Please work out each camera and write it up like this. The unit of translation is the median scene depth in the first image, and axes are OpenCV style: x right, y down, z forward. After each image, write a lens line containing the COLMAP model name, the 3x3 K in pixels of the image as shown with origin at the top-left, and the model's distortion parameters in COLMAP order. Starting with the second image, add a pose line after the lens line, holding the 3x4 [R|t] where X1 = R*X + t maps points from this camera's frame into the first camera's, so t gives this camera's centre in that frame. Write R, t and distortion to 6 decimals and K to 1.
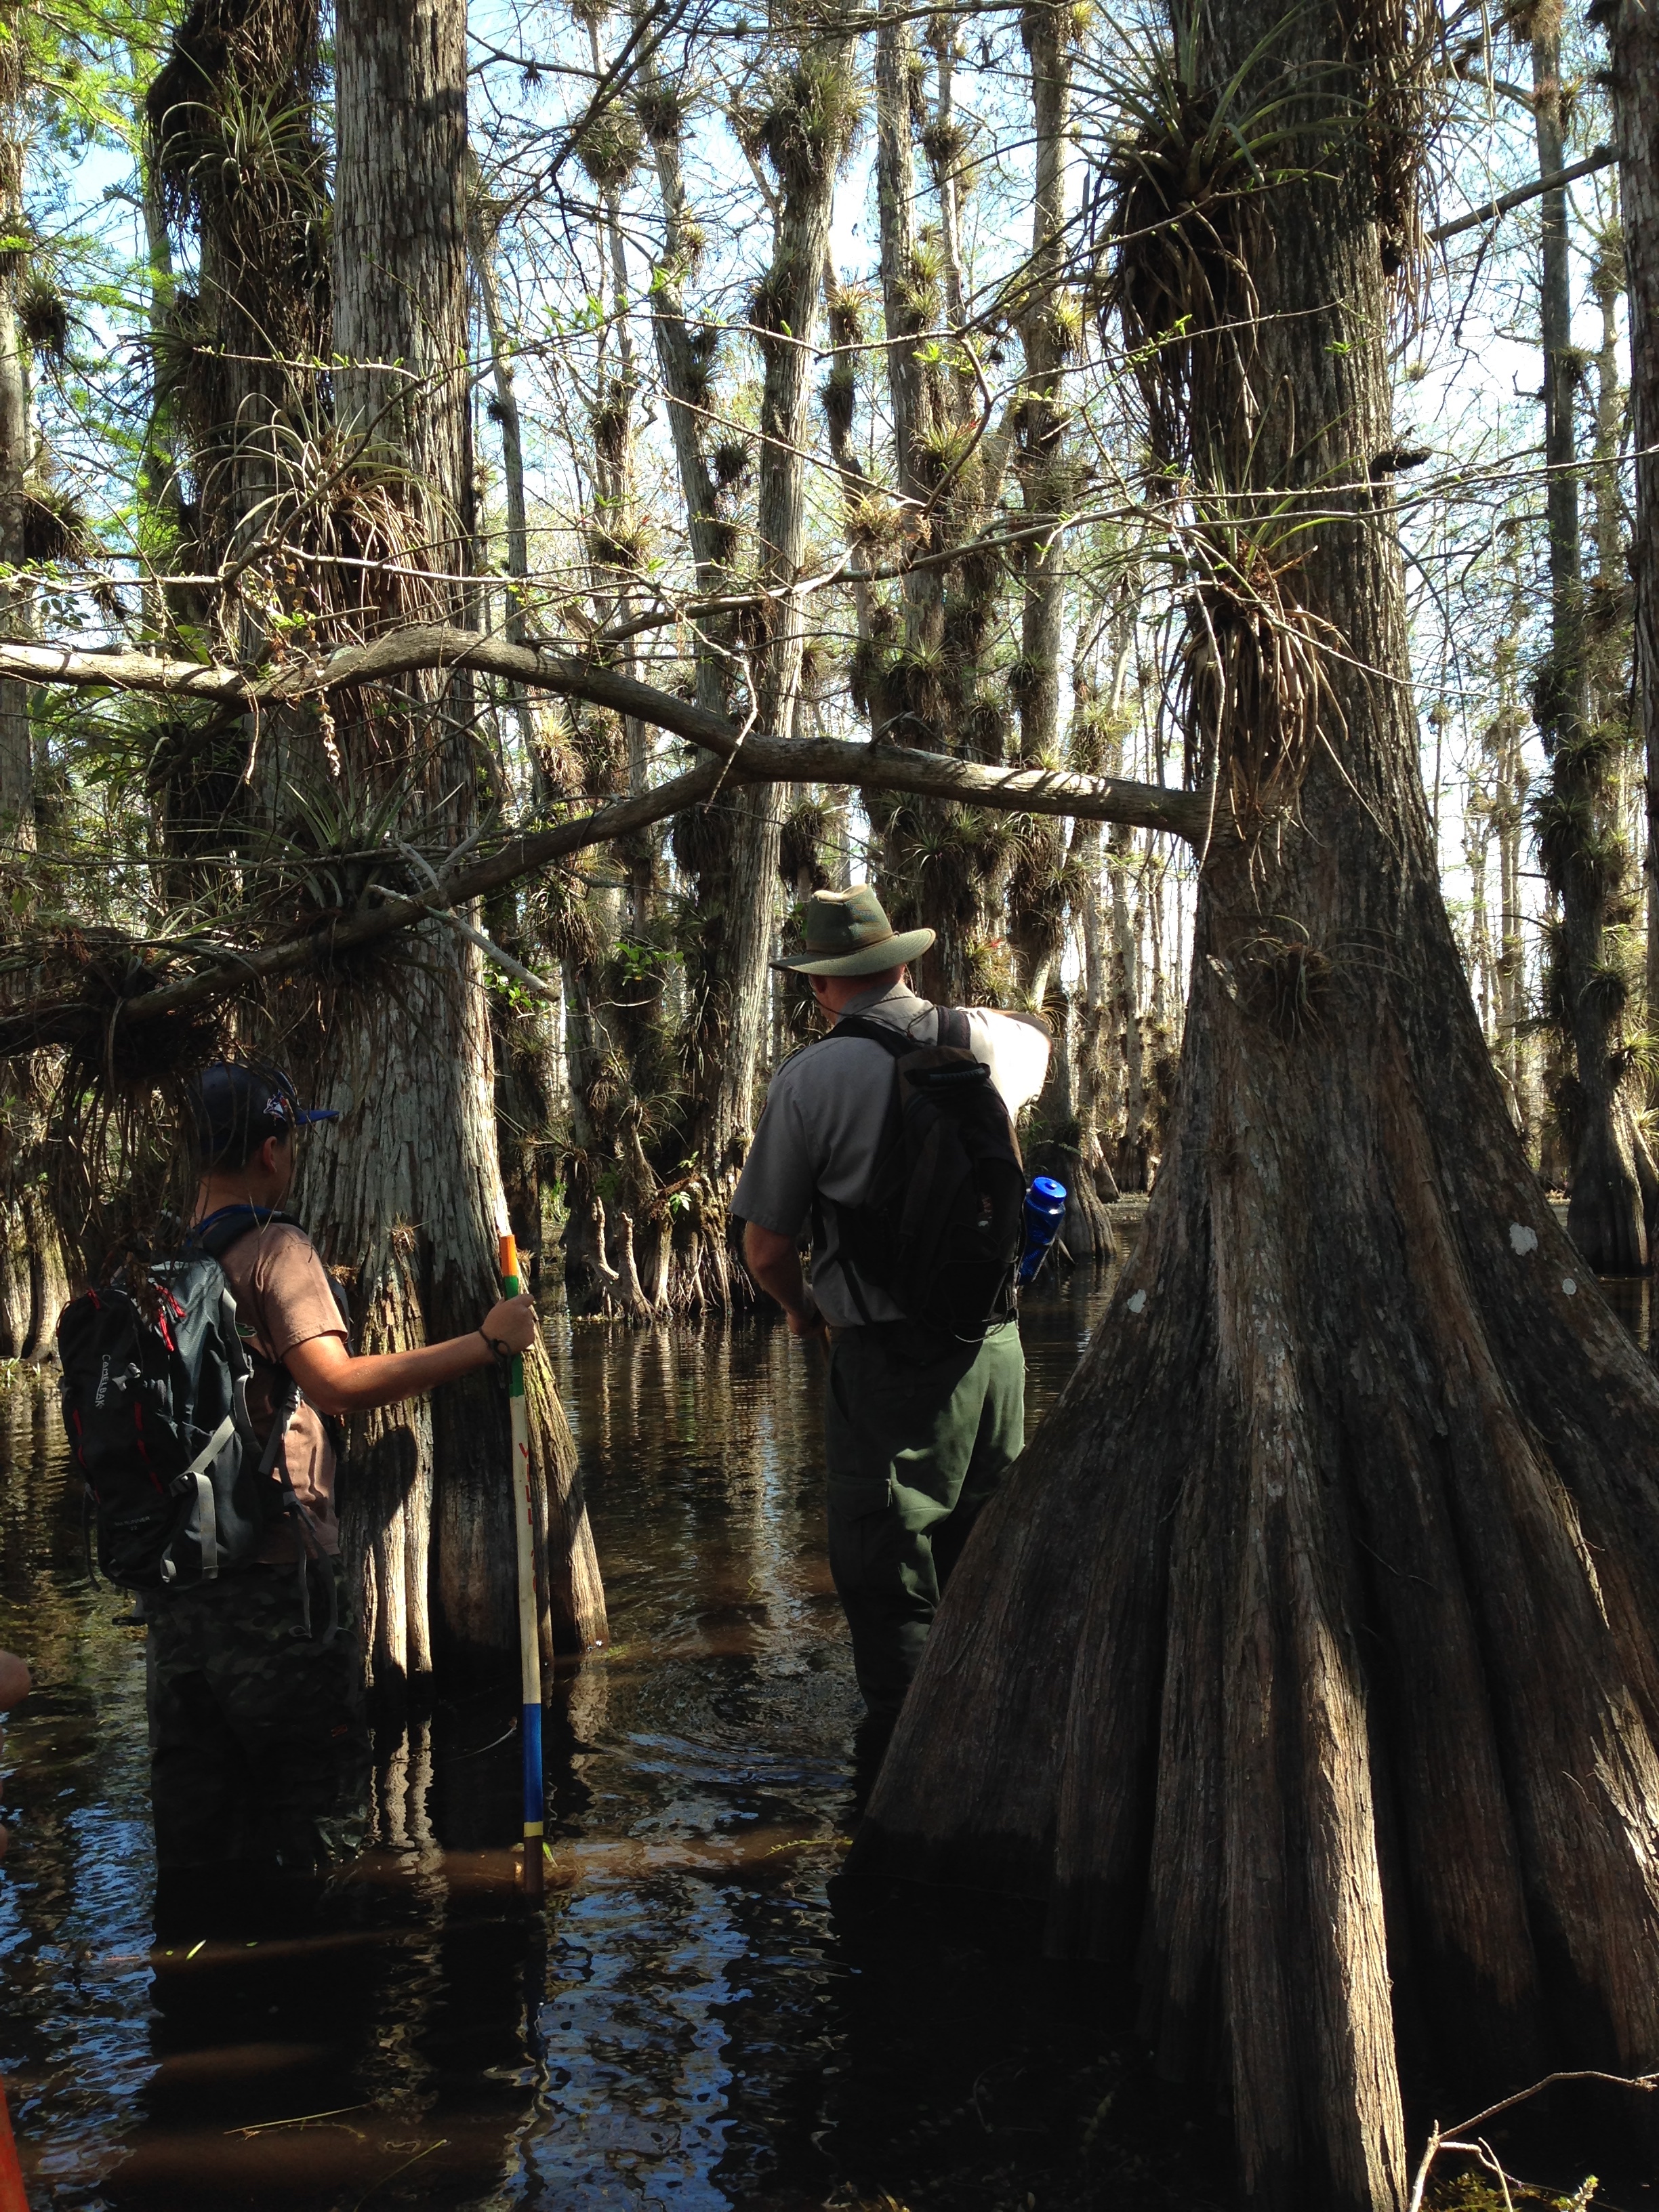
lens RADIAL K [[2125.6, 0, 829.5], [0, 2125.6, 1106.0], [0, 0, 1]] dist [-0.011798, -0.004877]
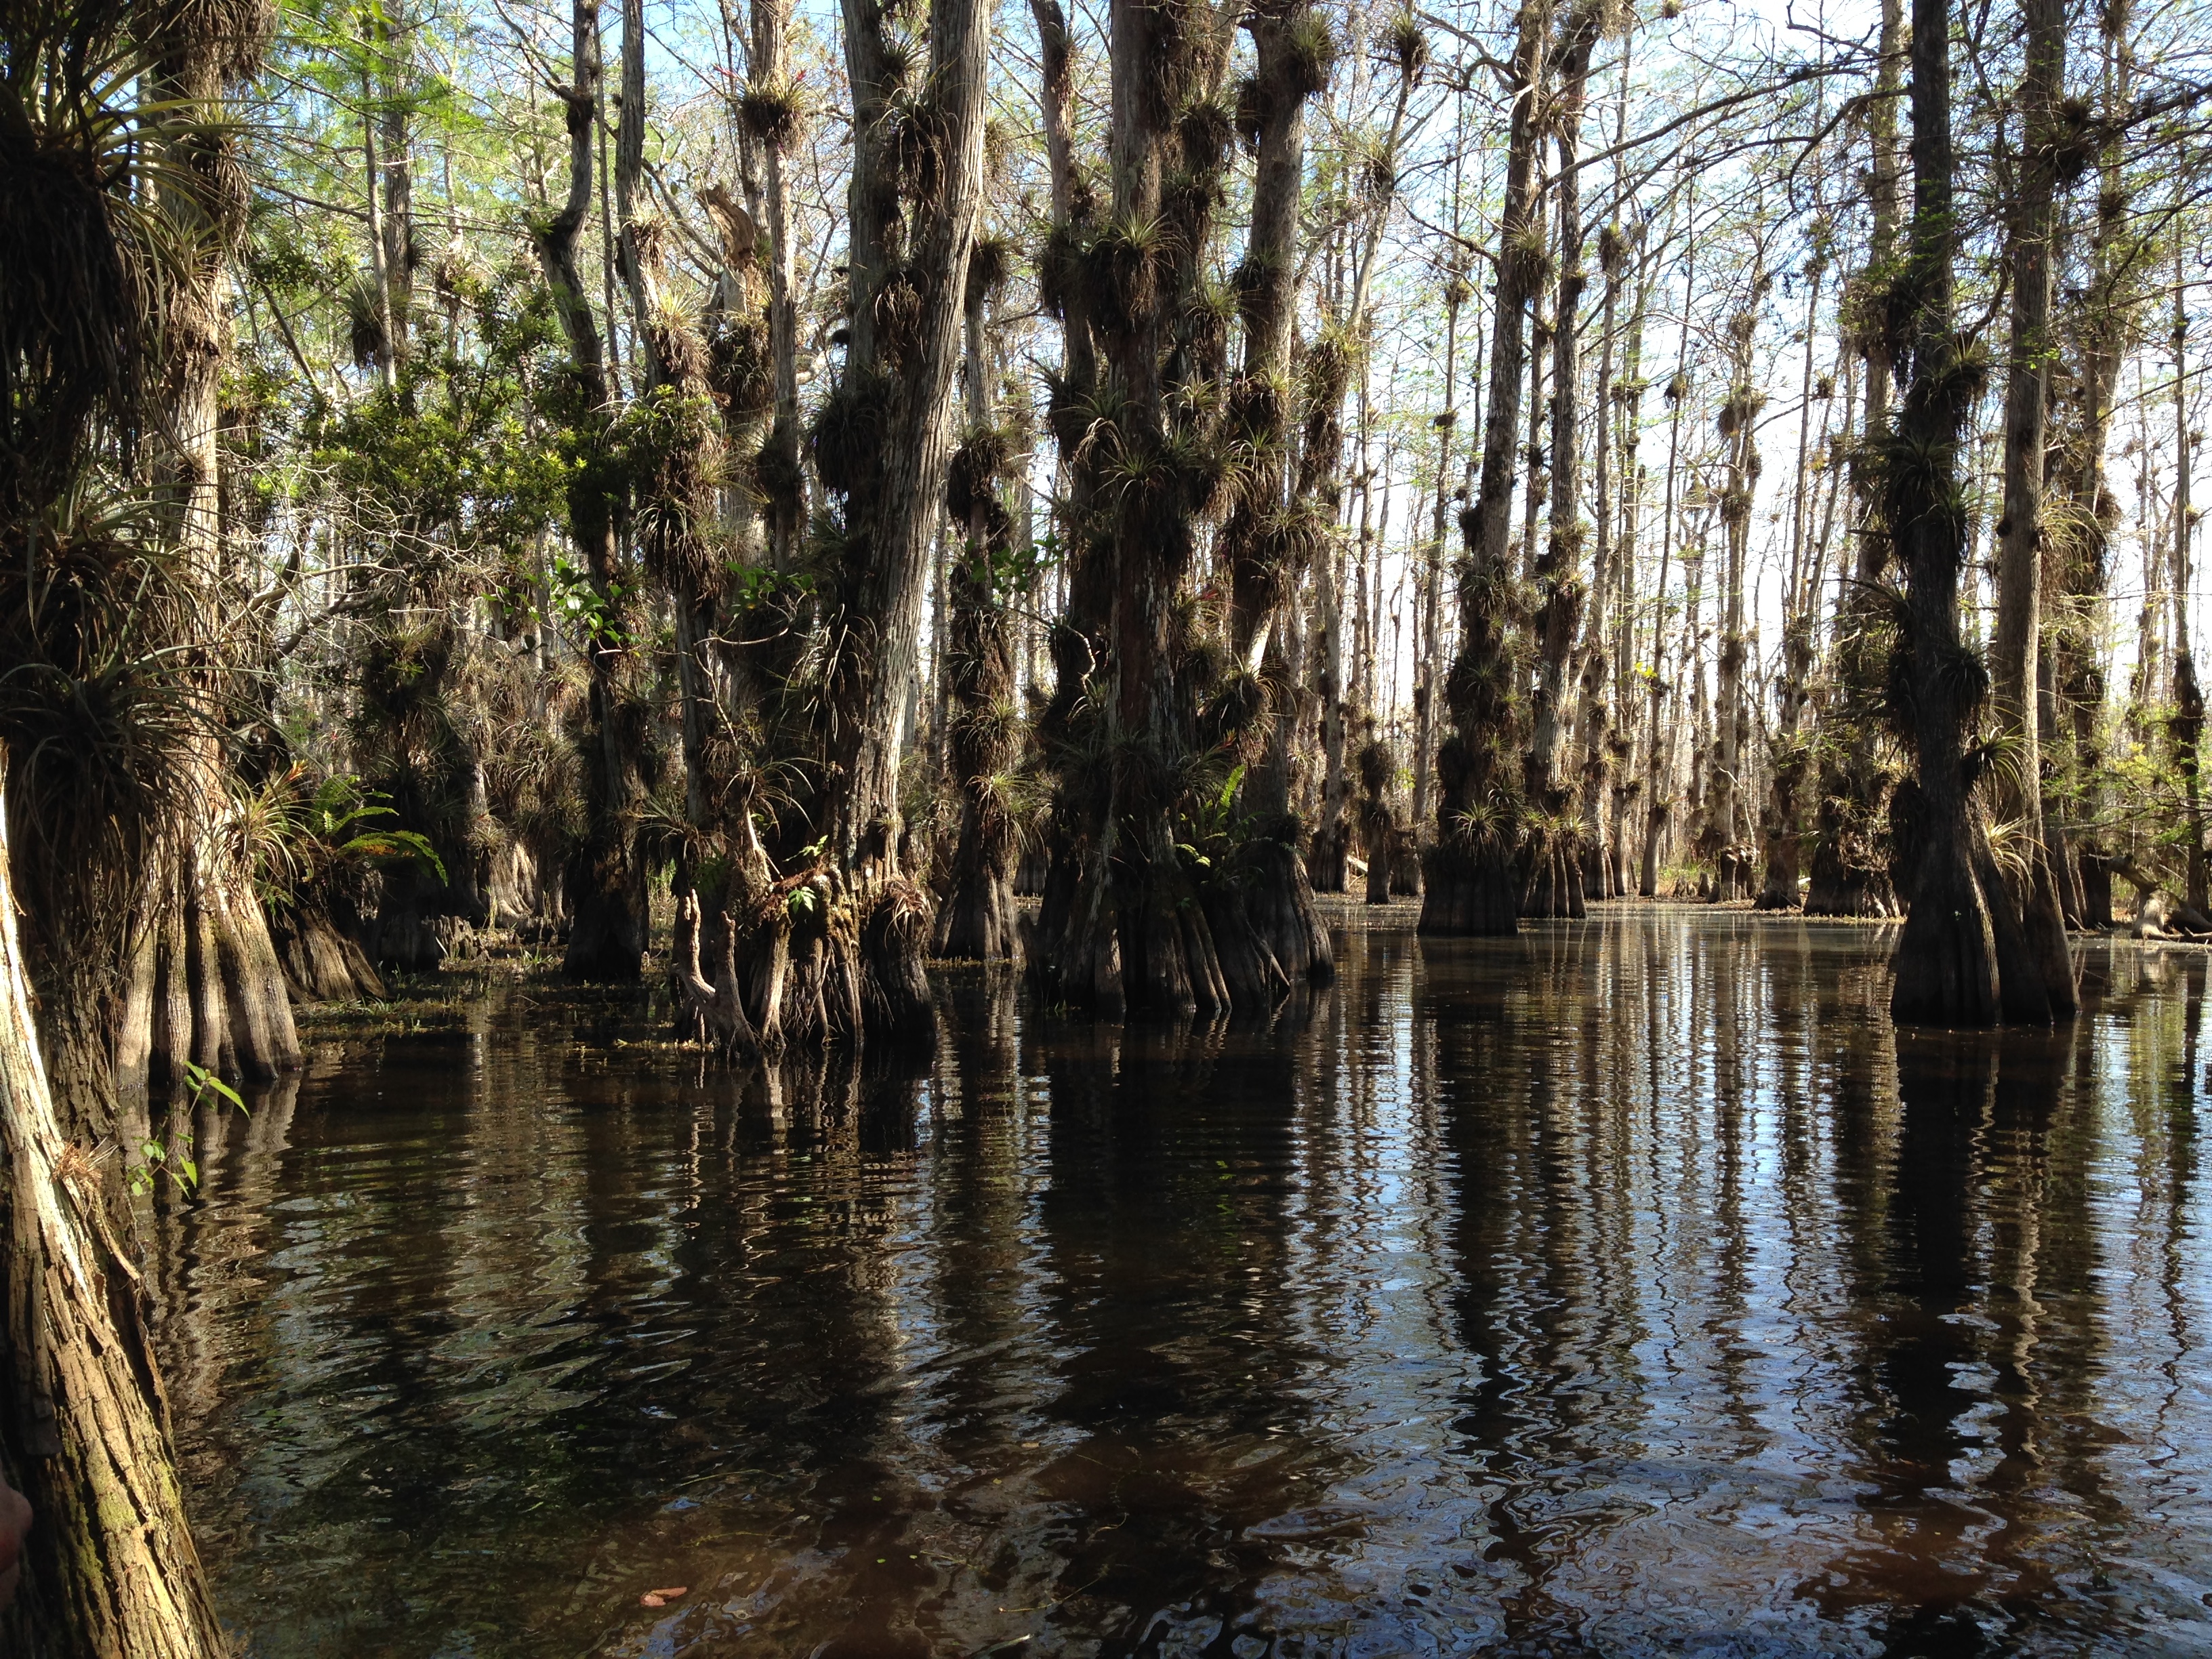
lens RADIAL K [[2125.6, 0, 1207.9], [0, 2125.6, 825.6], [0, 0, 1]] dist [-0.011798, -0.004877]
pose [[0.994719, 0.034211, 0.096769, 0.001765], [-0.035686, 0.999271, 0.013554, 0.002066], [-0.096235, -0.016935, 0.995215, 0.207756]]
